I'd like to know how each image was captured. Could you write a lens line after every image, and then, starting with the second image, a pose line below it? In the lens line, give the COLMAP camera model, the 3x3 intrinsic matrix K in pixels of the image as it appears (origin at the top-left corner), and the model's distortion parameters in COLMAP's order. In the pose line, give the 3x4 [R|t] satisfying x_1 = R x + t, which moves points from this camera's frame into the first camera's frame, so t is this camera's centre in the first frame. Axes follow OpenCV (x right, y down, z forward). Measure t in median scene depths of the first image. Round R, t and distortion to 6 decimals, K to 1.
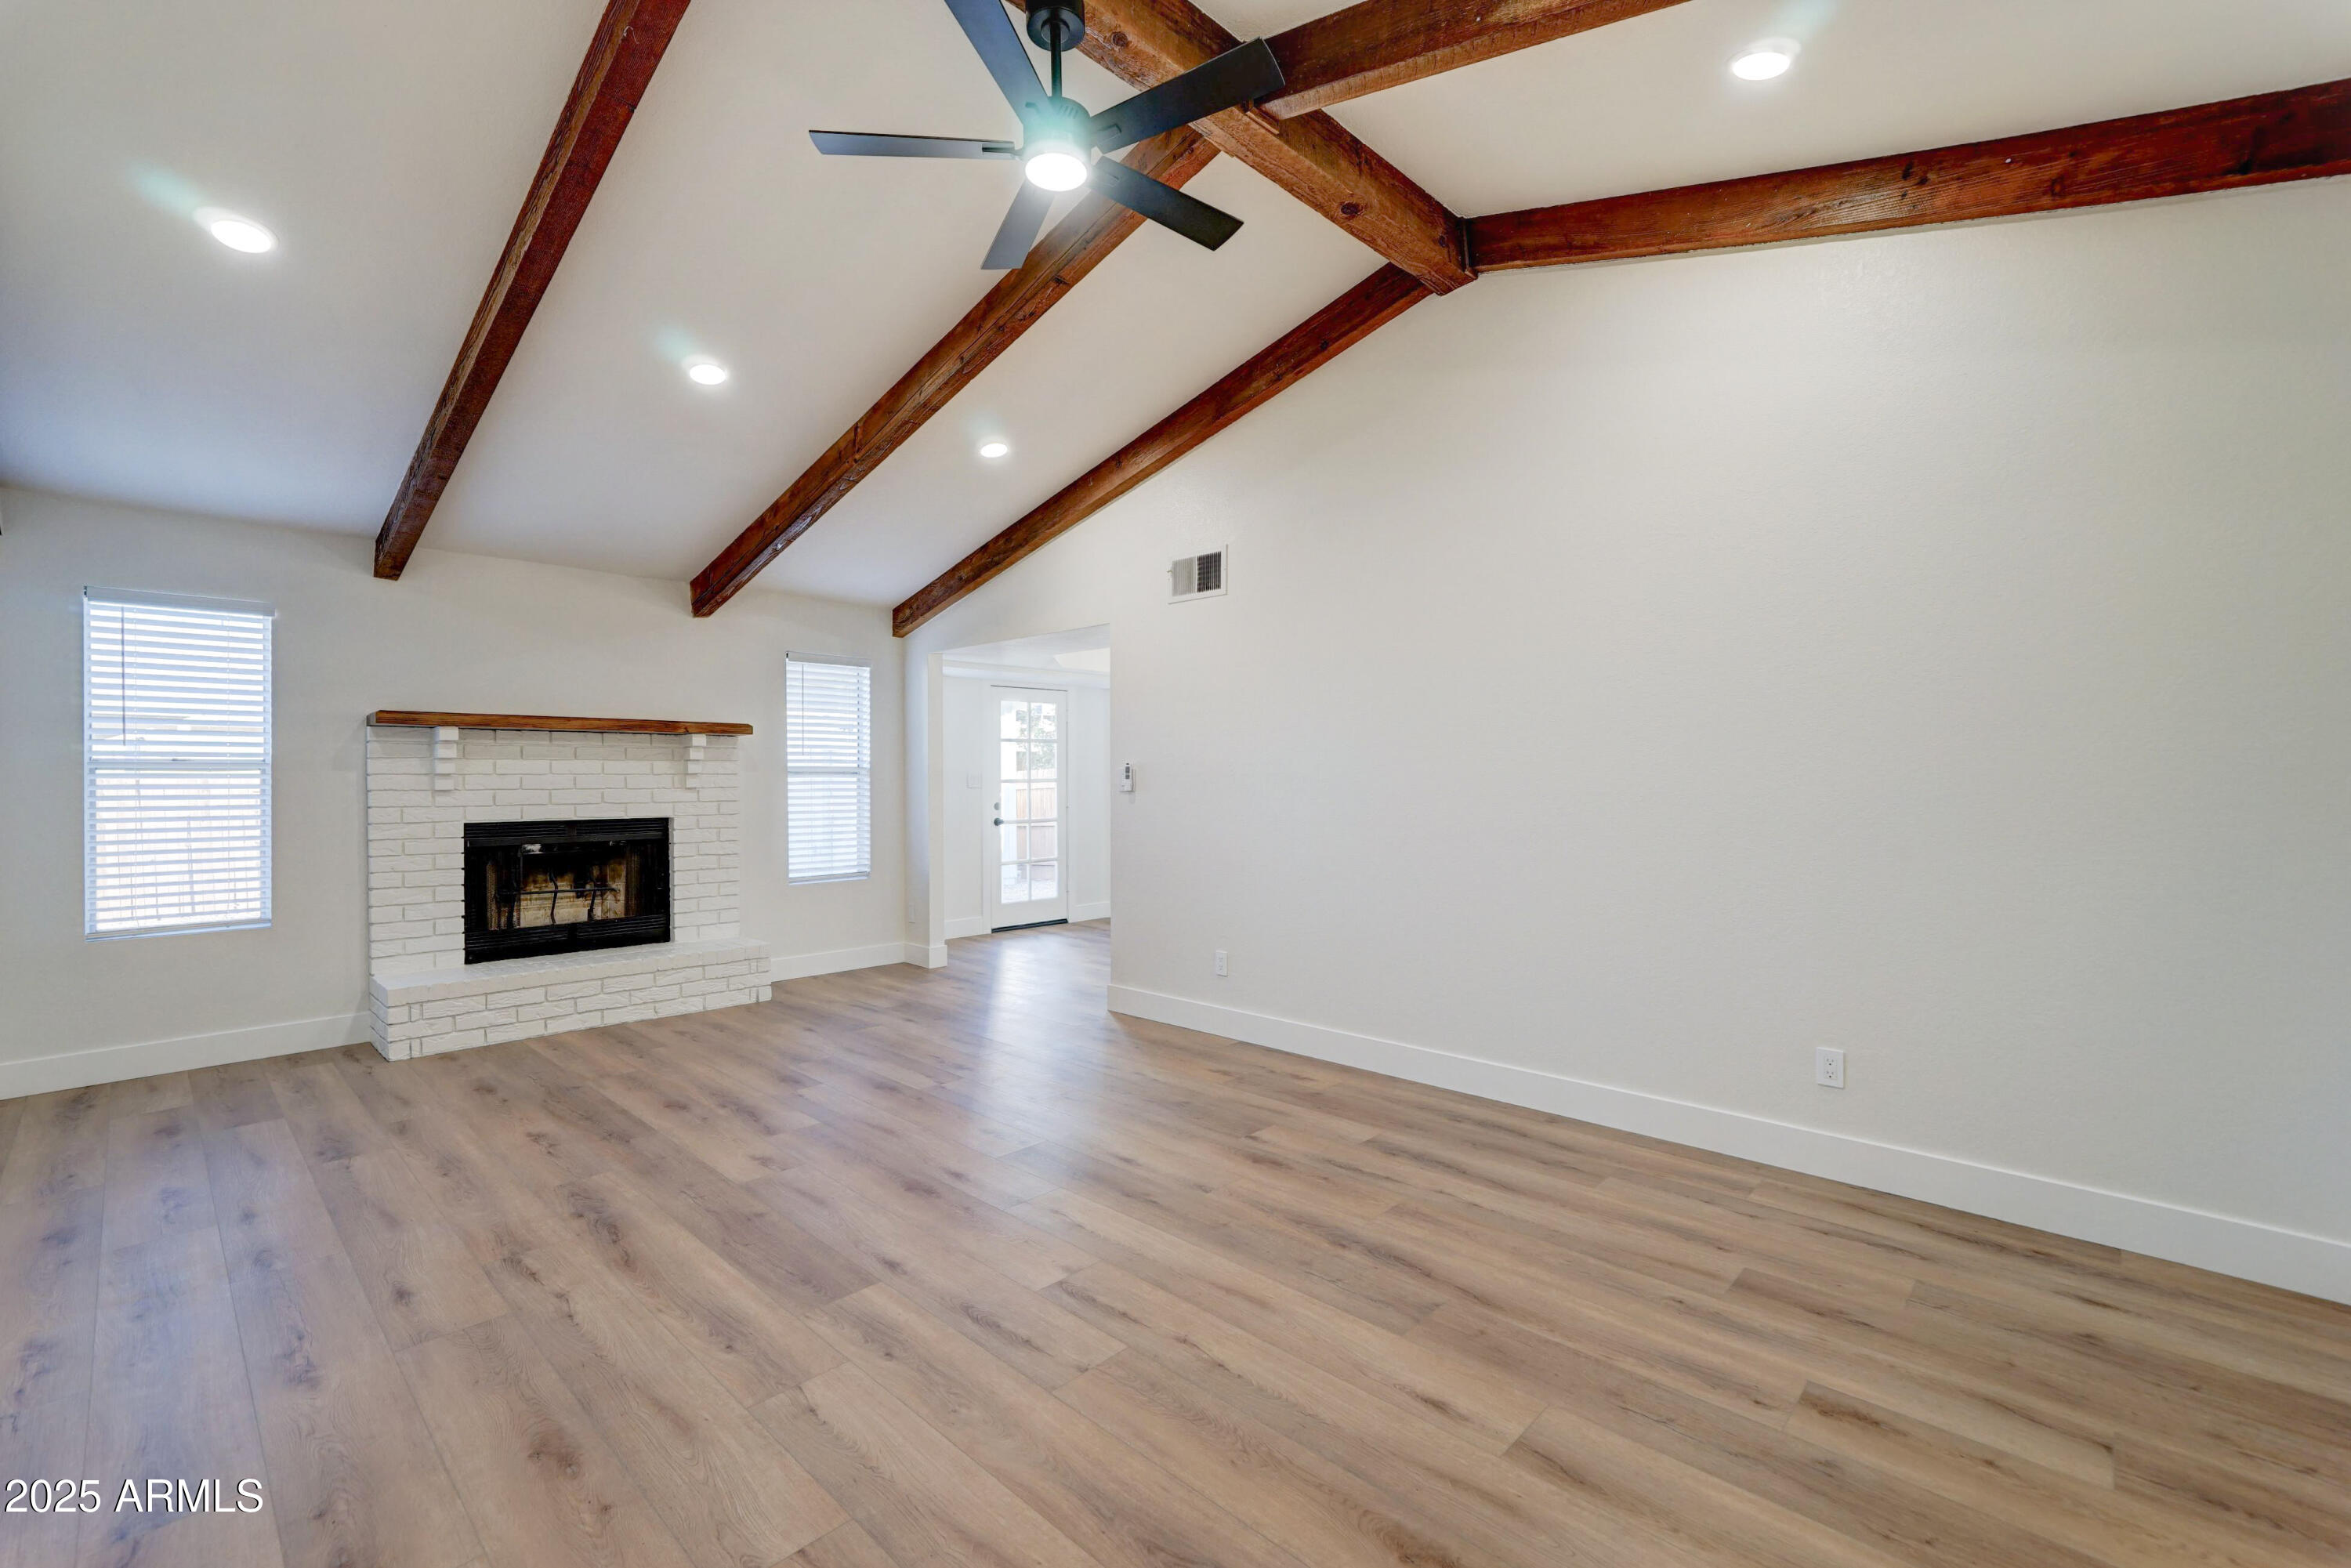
lens RADIAL K [[1007.9, 0, 1136.8], [0, 1007.9, 777.3], [0, 0, 1]] dist [-0.000087, 0.000027]
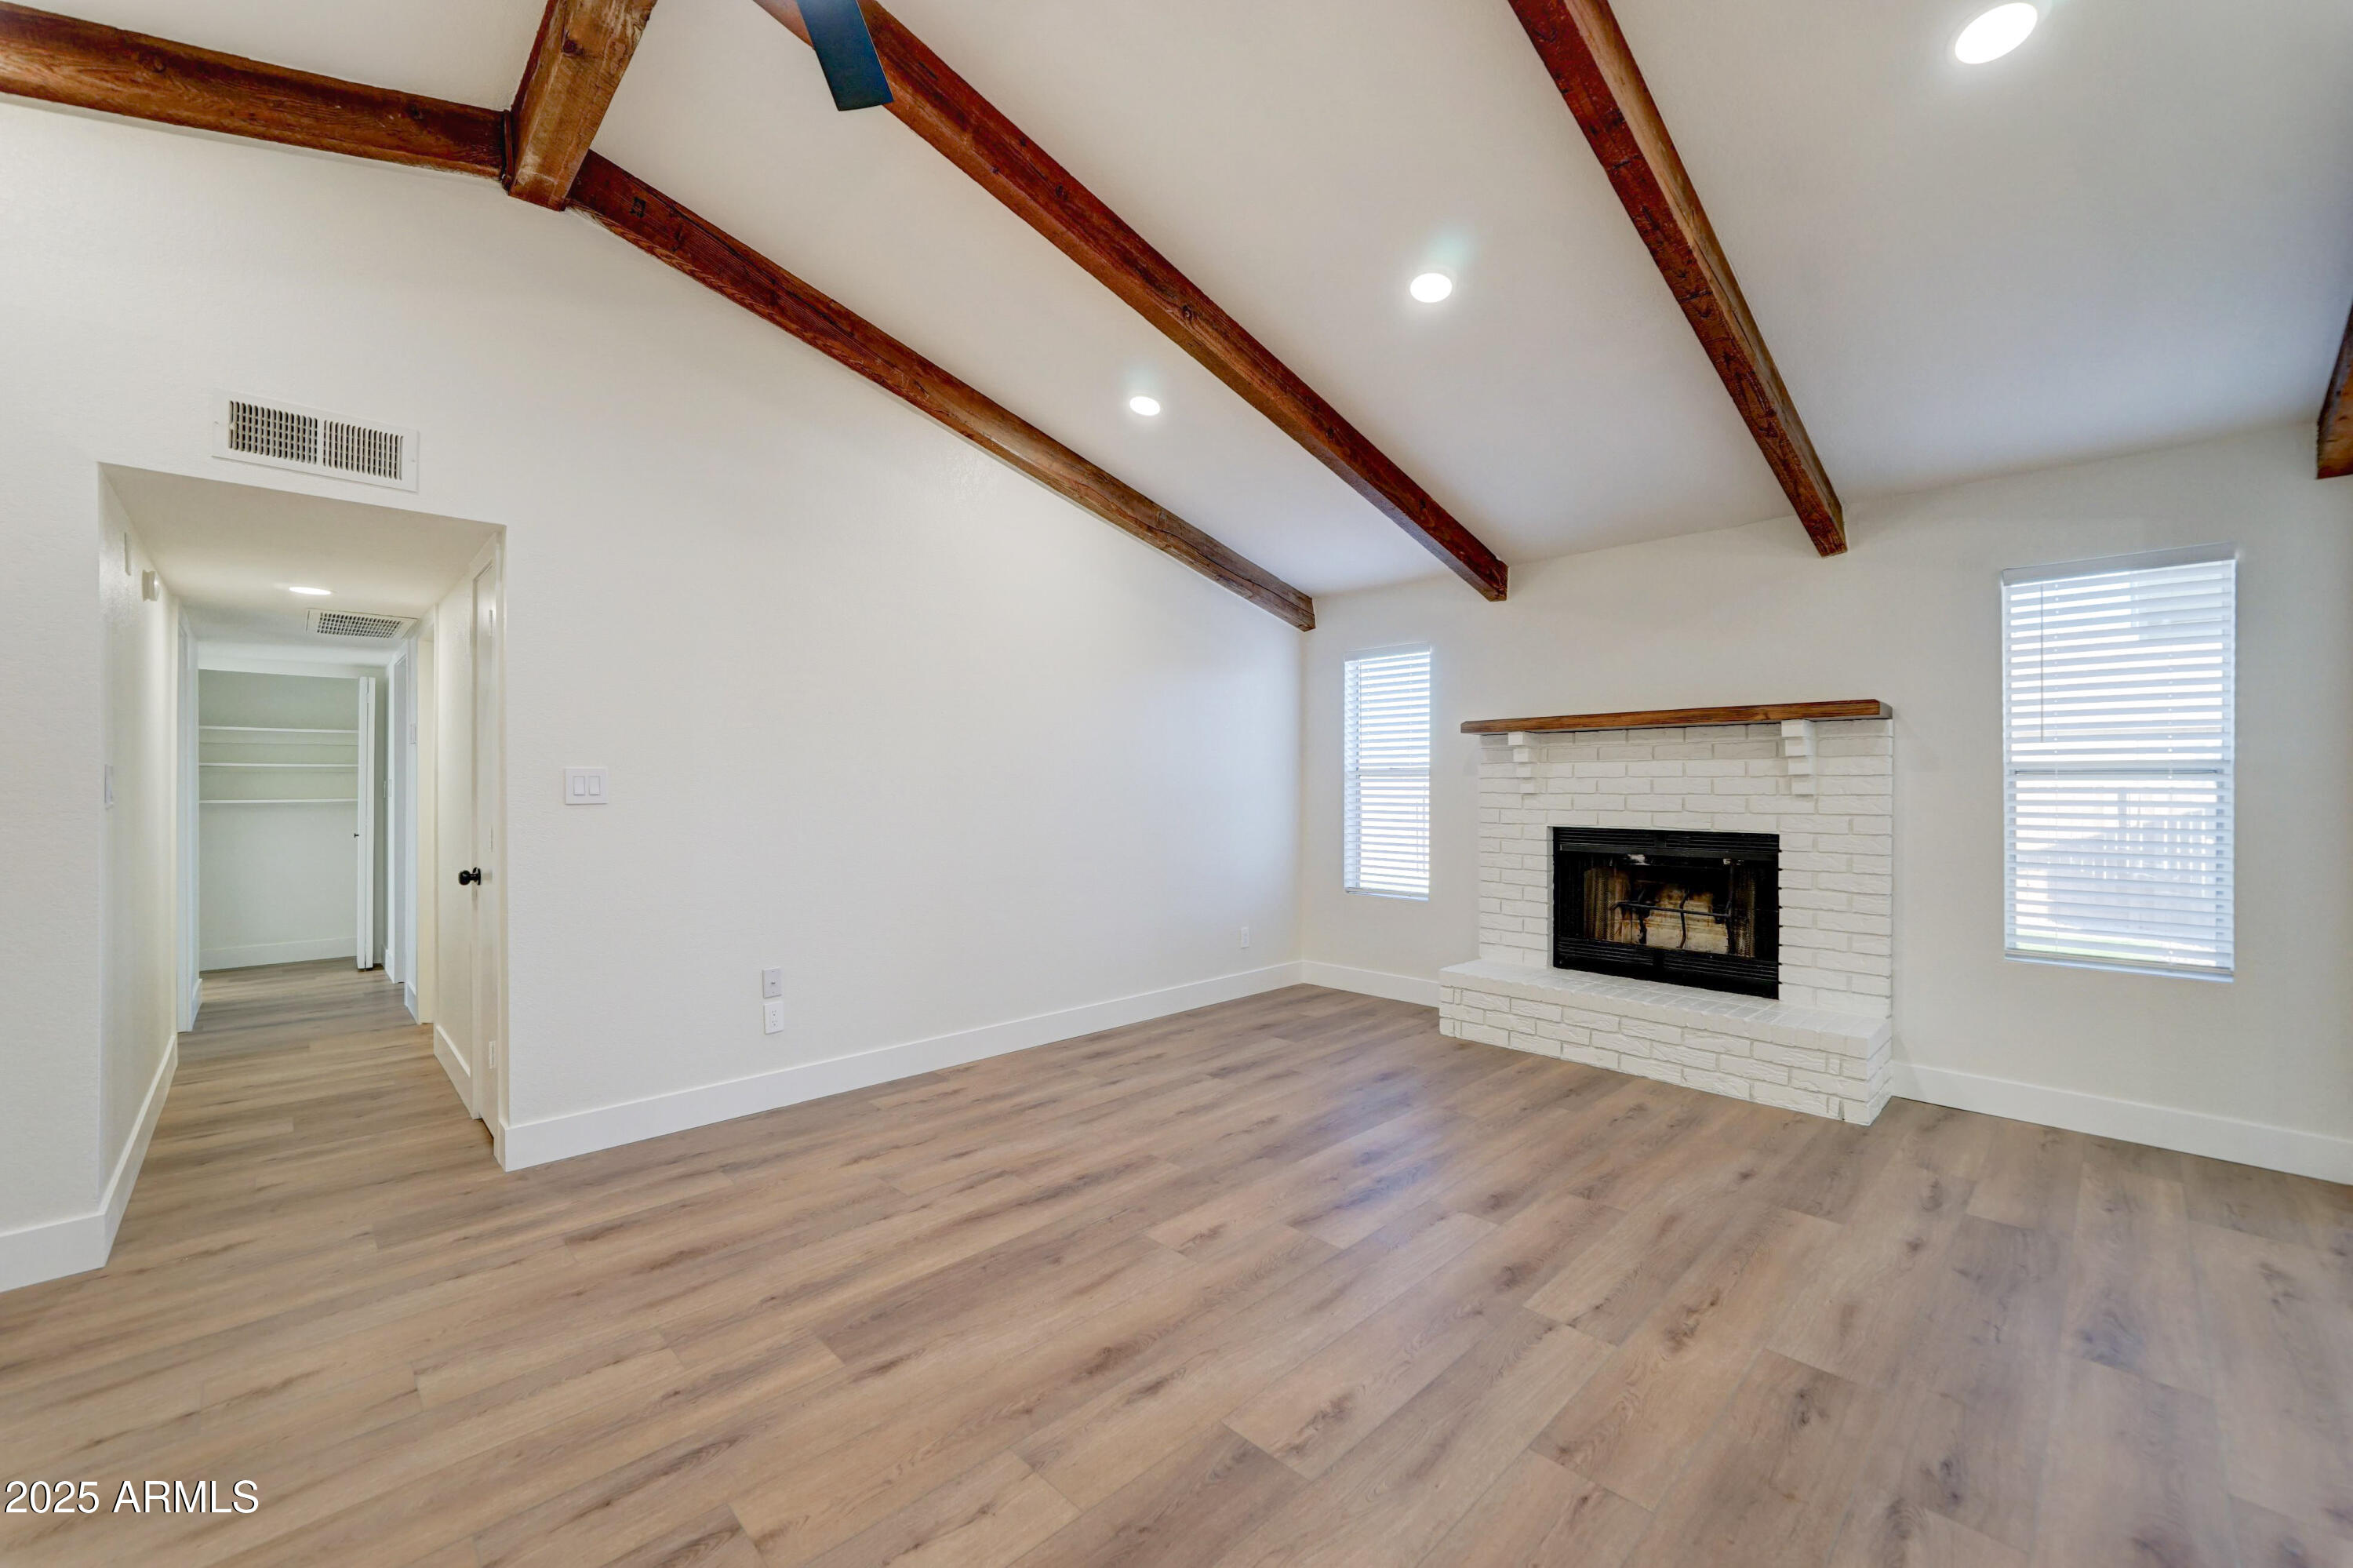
lens RADIAL K [[930.2, 0, 1176.5], [0, 930.2, 784.0], [0, 0, 1]] dist [-0.002214, -0.000093]
pose [[-0.013789, 0.002275, -0.999902, 0.263779], [0.001670, 0.999996, 0.002252, 0.000358], [0.999904, -0.001639, -0.013792, 0.635539]]
